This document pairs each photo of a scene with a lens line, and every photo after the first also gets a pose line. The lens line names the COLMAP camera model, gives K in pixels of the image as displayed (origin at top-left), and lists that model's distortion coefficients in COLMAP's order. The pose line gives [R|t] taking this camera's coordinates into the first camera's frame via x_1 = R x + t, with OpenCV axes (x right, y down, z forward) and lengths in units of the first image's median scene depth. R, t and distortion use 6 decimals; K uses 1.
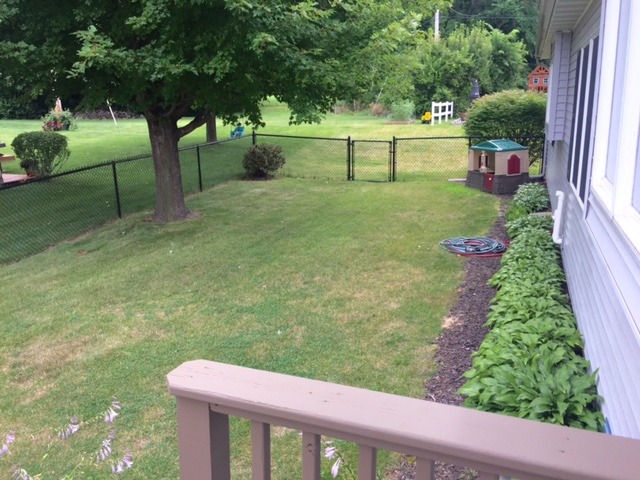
lens RADIAL K [[556.5, 0, 319.5], [0, 556.5, 239.4], [0, 0, 1]] dist [0.036573, -0.021514]
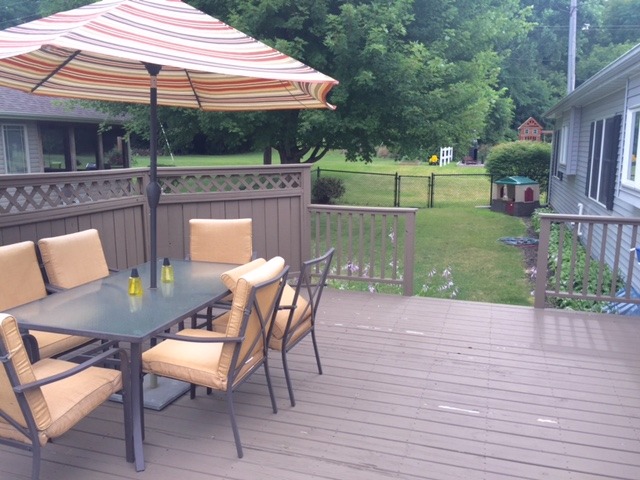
lens RADIAL K [[556.5, 0, 319.9], [0, 556.5, 240.1], [0, 0, 1]] dist [0.036573, -0.021514]
pose [[0.998931, 0.014571, 0.043877, -0.181303], [-0.011443, 0.997430, -0.070724, 0.065203], [-0.044794, 0.070146, 0.996530, -0.269282]]
